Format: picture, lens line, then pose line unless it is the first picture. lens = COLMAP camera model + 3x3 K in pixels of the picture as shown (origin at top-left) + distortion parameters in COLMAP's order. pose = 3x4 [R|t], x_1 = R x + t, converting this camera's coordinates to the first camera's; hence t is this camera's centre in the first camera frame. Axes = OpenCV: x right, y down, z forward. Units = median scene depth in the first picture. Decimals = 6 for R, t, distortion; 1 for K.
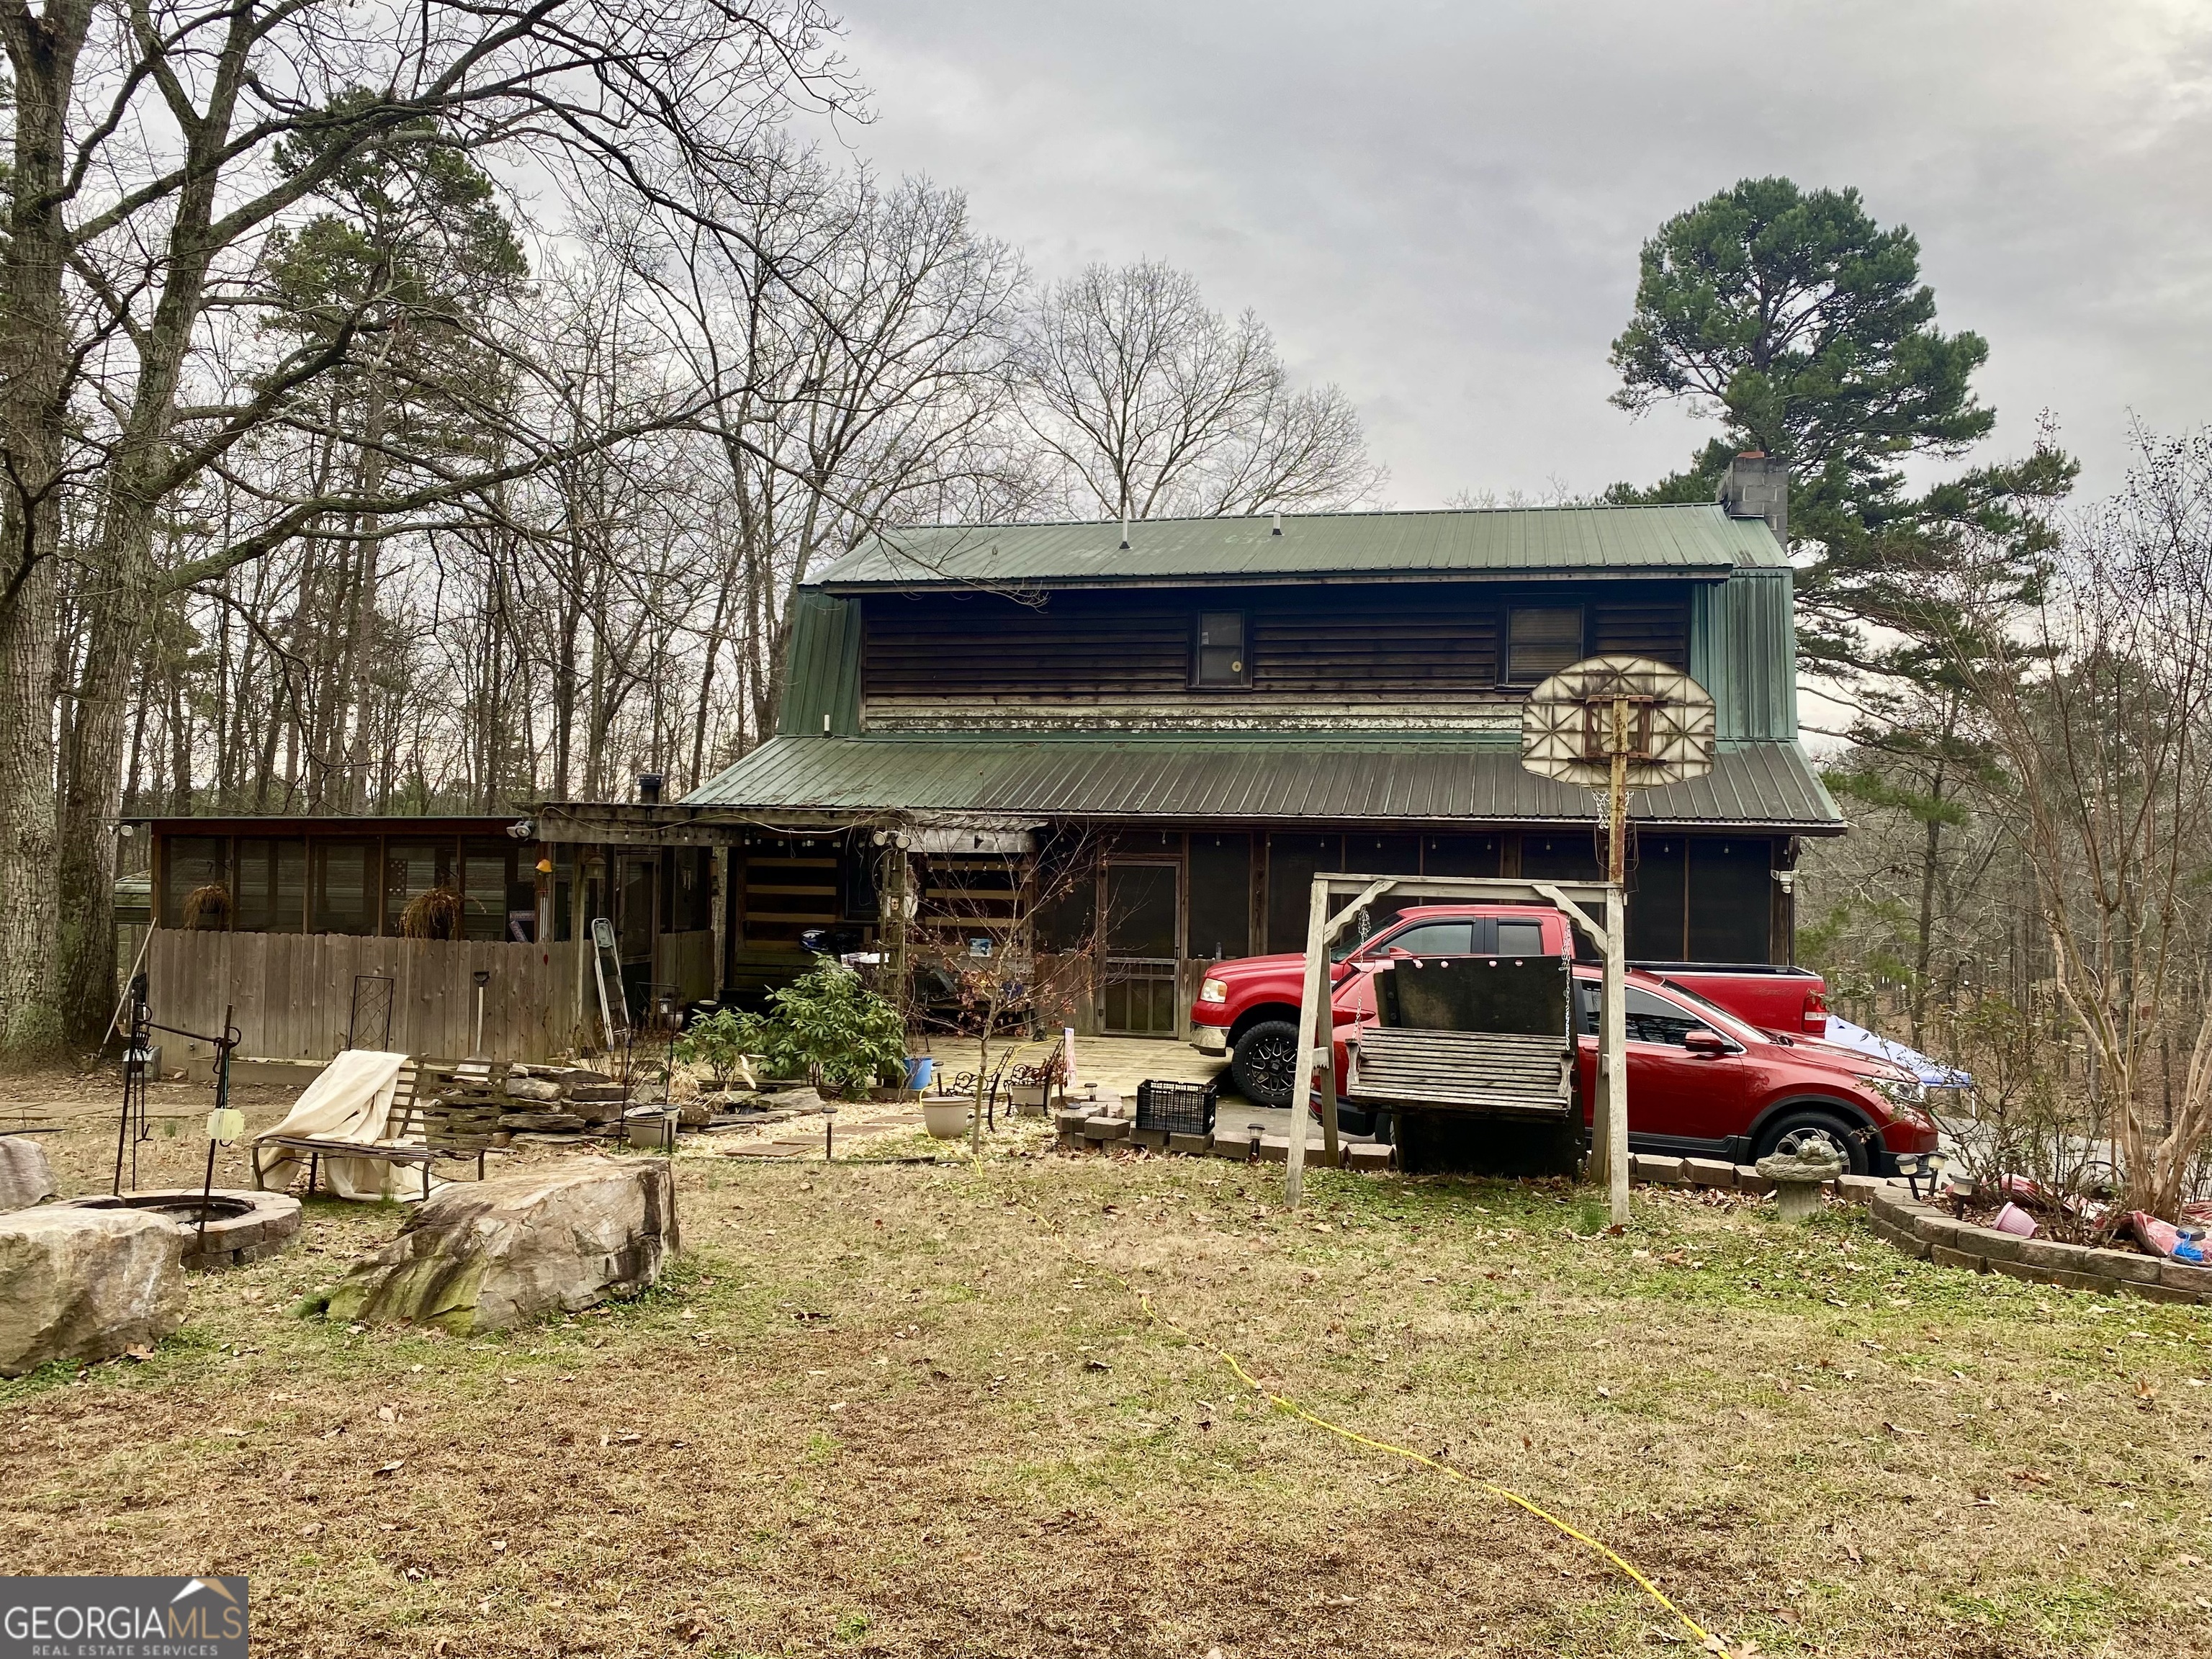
lens RADIAL K [[1791.3, 0, 1106.0], [0, 1791.3, 829.5], [0, 0, 1]] dist [-0.011683, -0.001897]
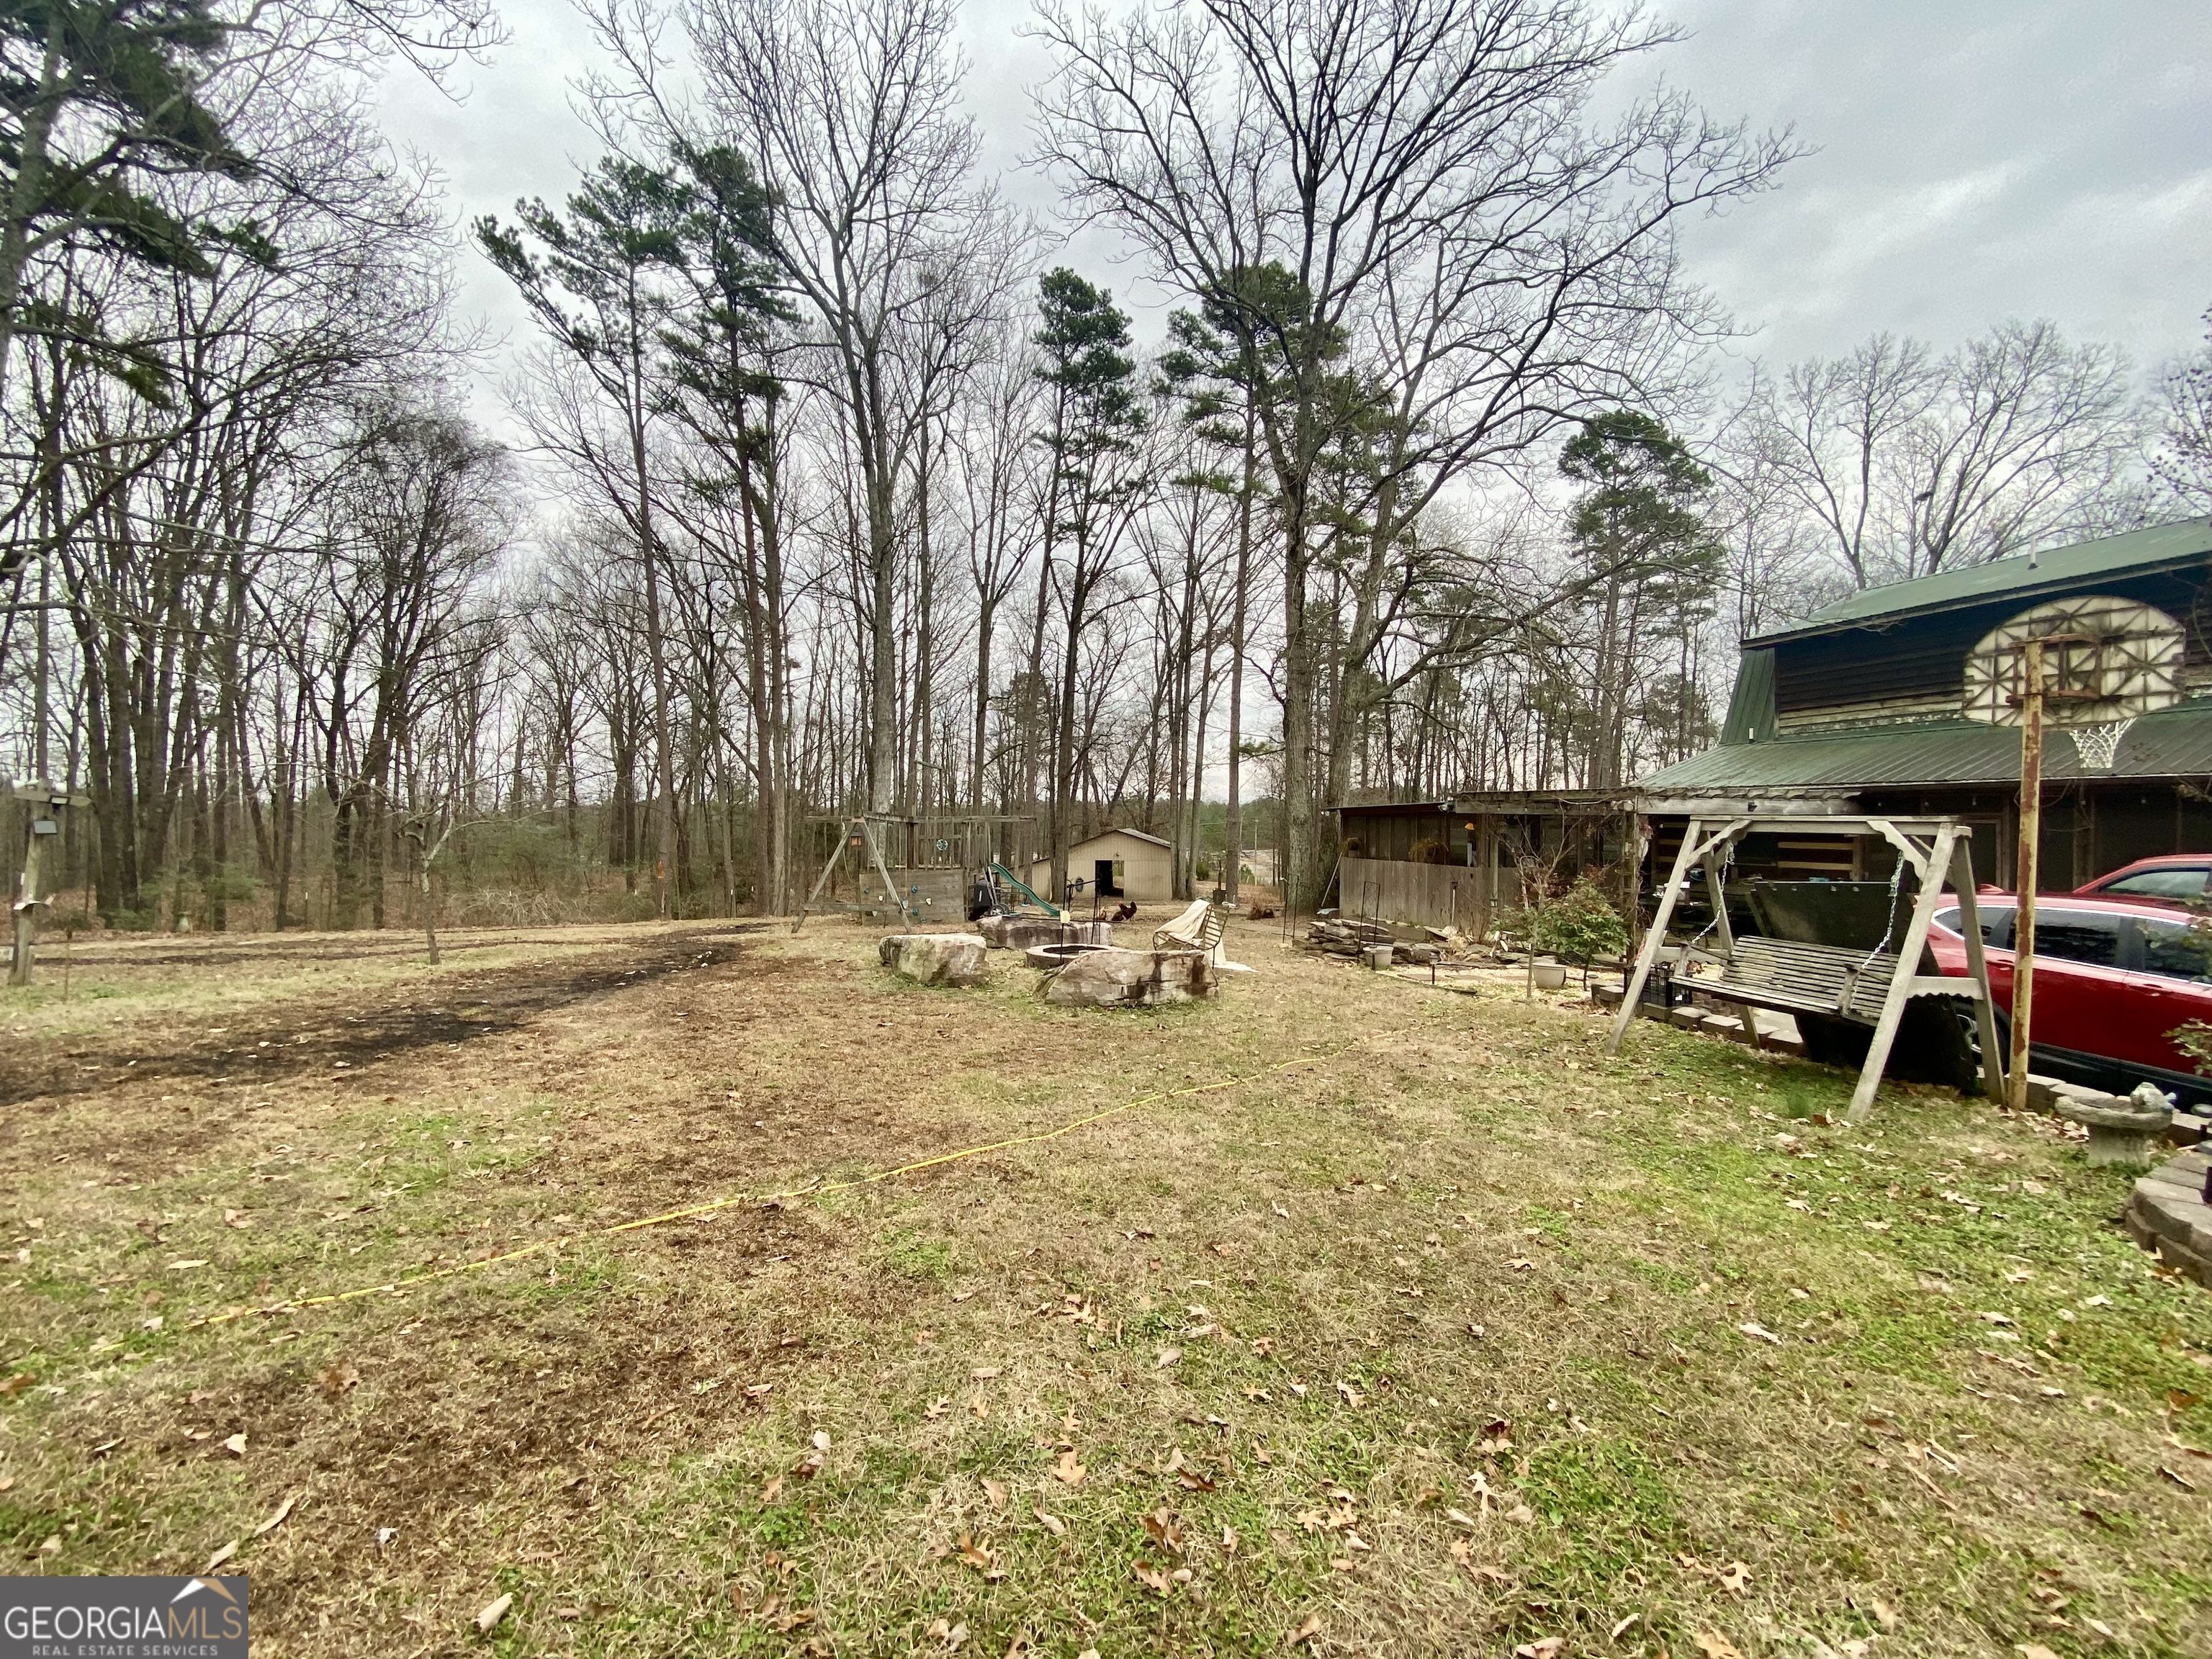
lens RADIAL K [[886.7, 0, 1083.5], [0, 886.7, 834.4], [0, 0, 1]] dist [0.019507, -0.023592]
pose [[0.500280, -0.003893, -0.865855, 0.439390], [0.017147, 0.999838, 0.005413, 0.025836], [0.865694, -0.017555, 0.500266, 0.260416]]
